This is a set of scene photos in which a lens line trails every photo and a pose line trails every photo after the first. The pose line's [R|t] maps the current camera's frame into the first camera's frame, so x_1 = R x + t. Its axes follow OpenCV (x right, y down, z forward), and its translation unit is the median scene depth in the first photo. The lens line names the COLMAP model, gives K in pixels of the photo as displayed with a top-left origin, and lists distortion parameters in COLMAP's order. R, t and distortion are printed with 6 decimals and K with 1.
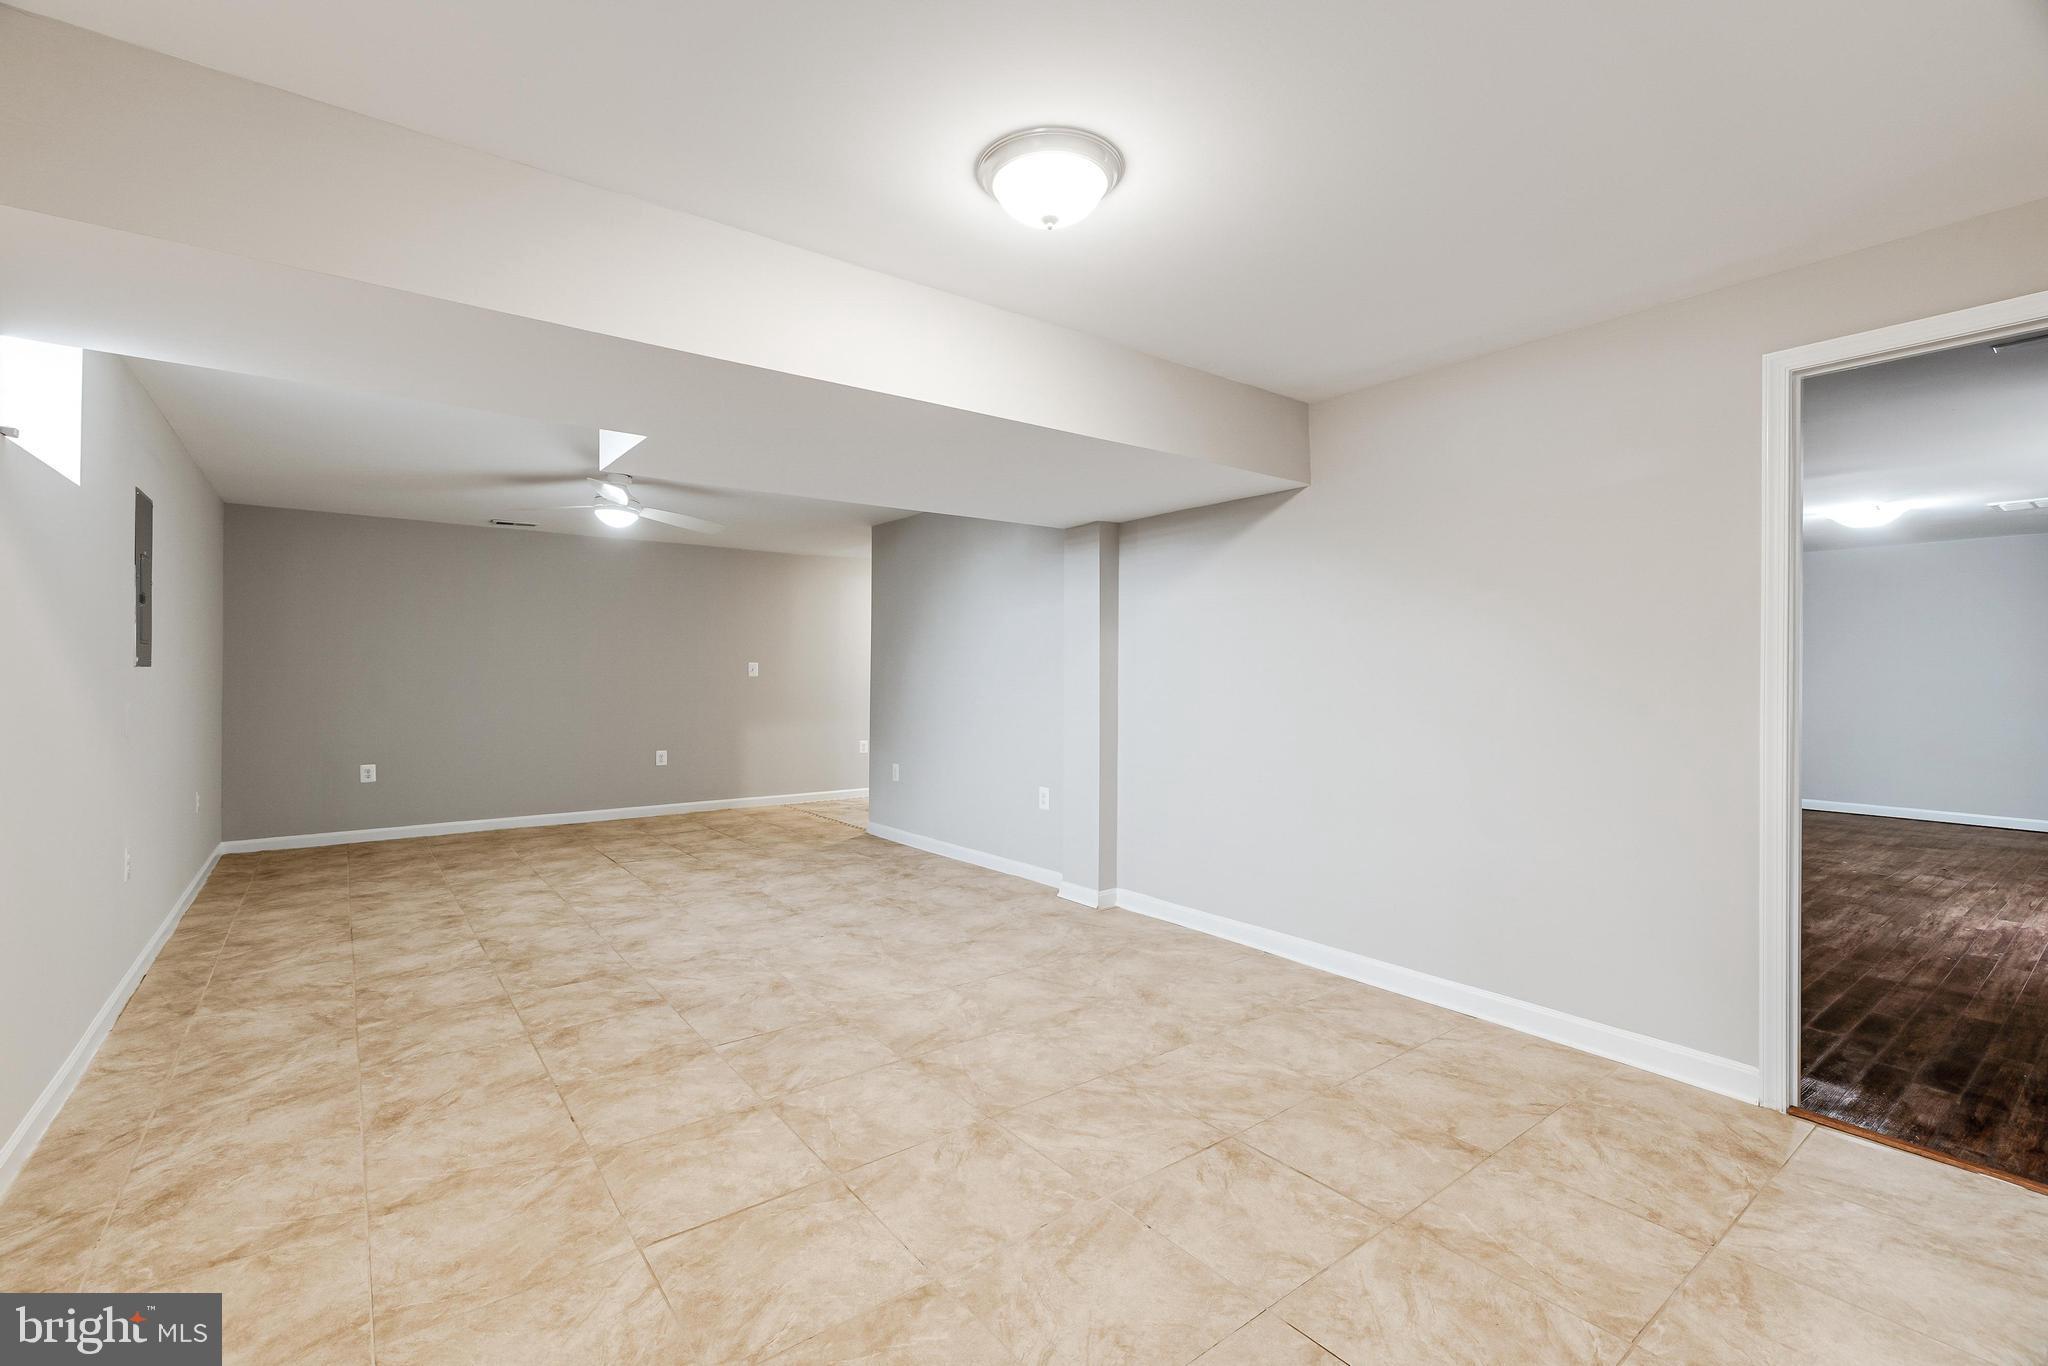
lens RADIAL K [[883.7, 0, 1020.1], [0, 883.7, 678.7], [0, 0, 1]] dist [0.003789, -0.000085]
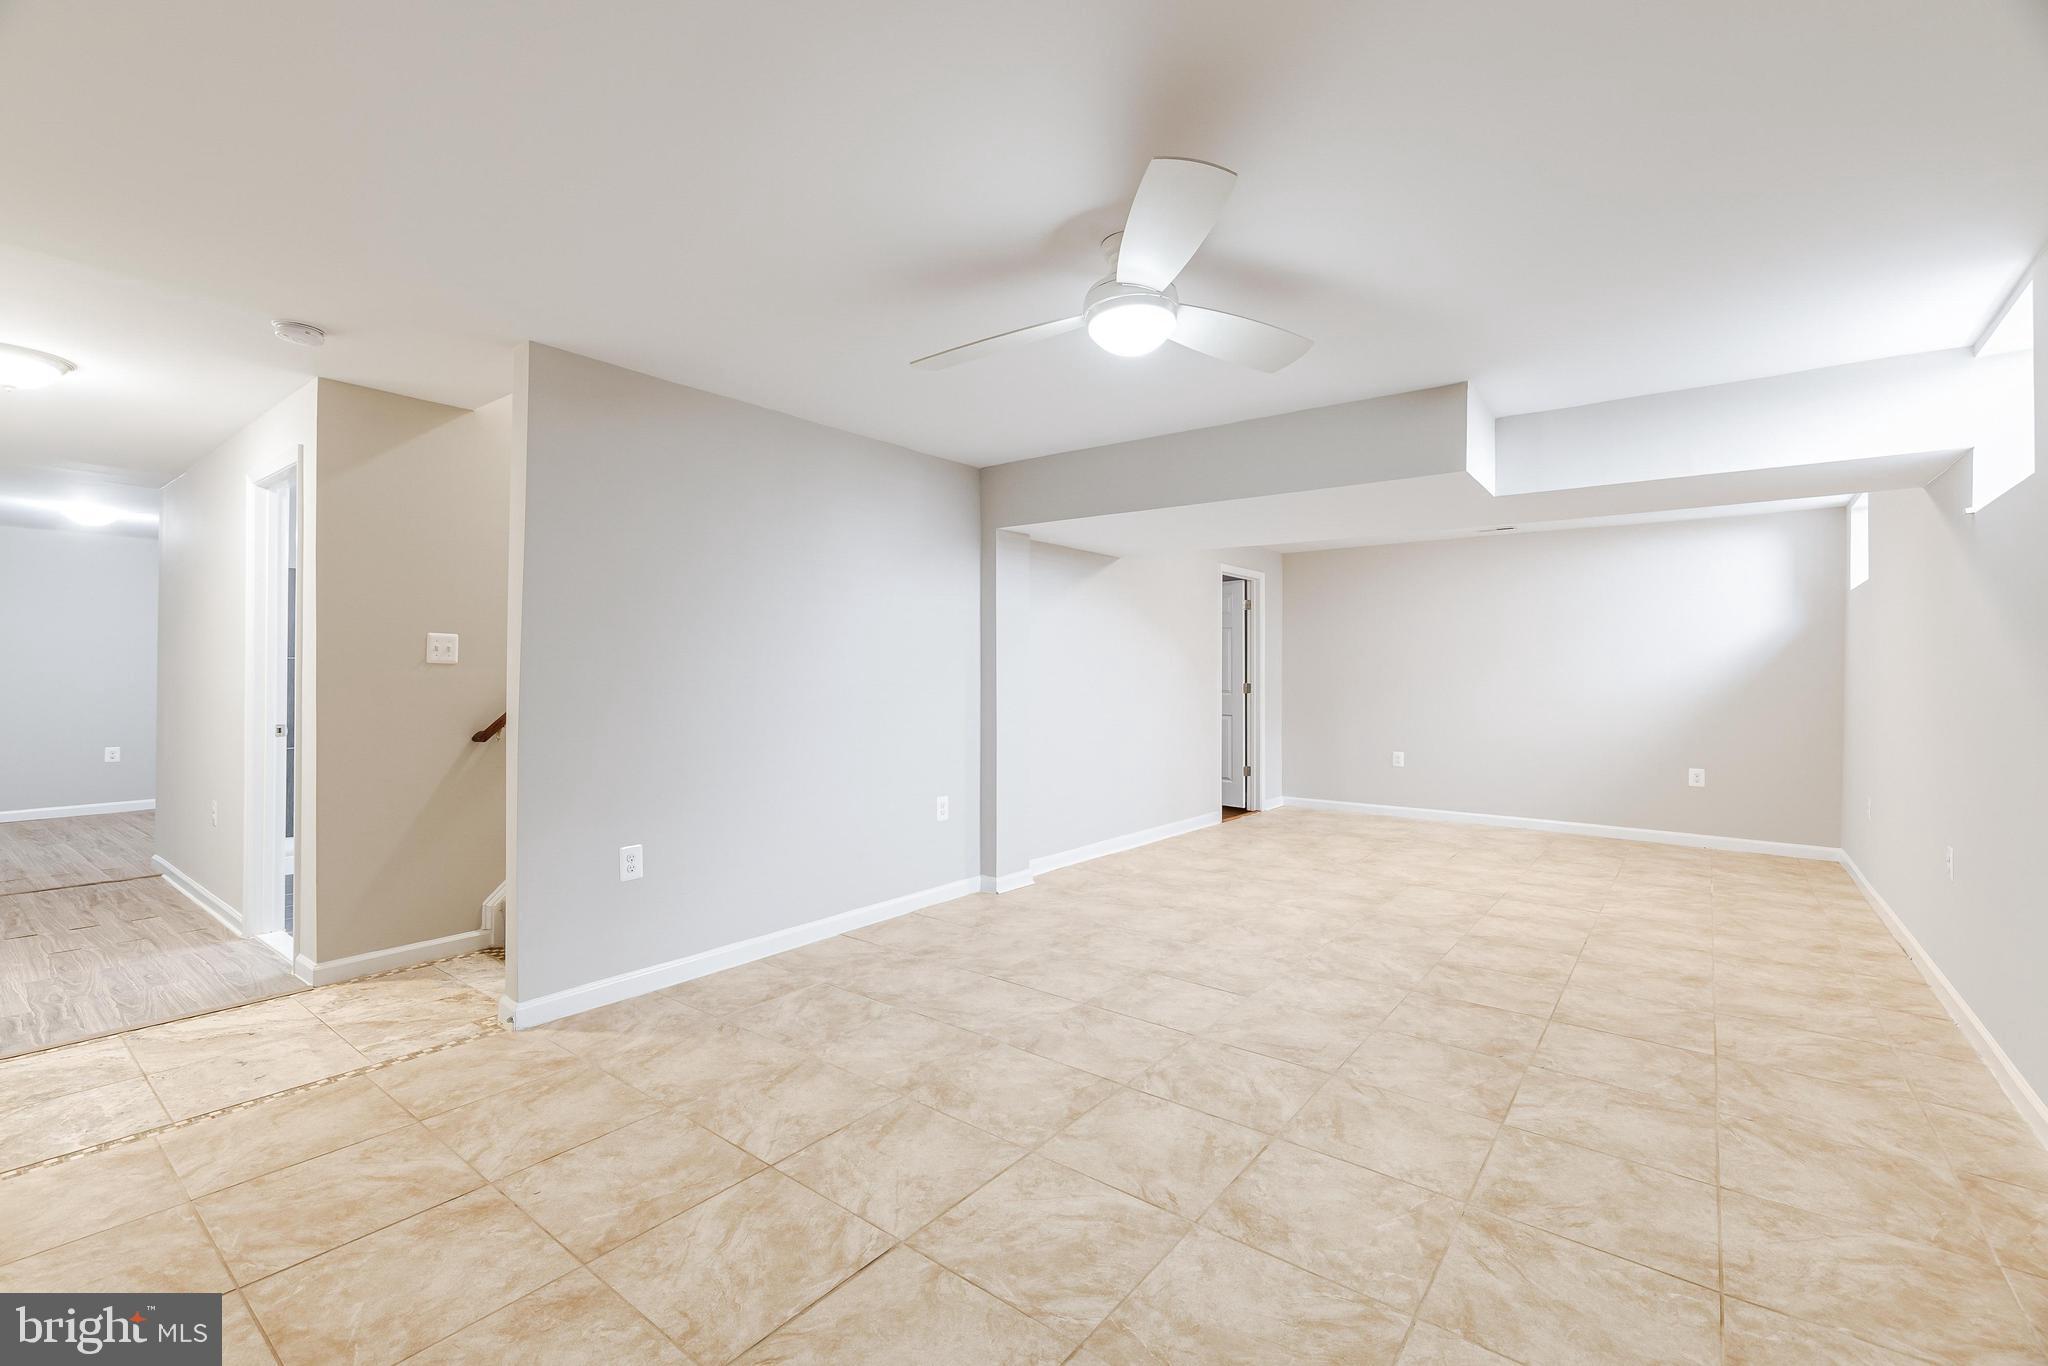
lens RADIAL K [[883.7, 0, 1021.8], [0, 883.7, 674.4], [0, 0, 1]] dist [0.003789, -0.000085]
pose [[-0.251784, -0.003215, 0.967778, -1.337965], [0.000935, 0.999993, 0.003565, -0.007395], [-0.967783, 0.001802, -0.251780, 1.770960]]
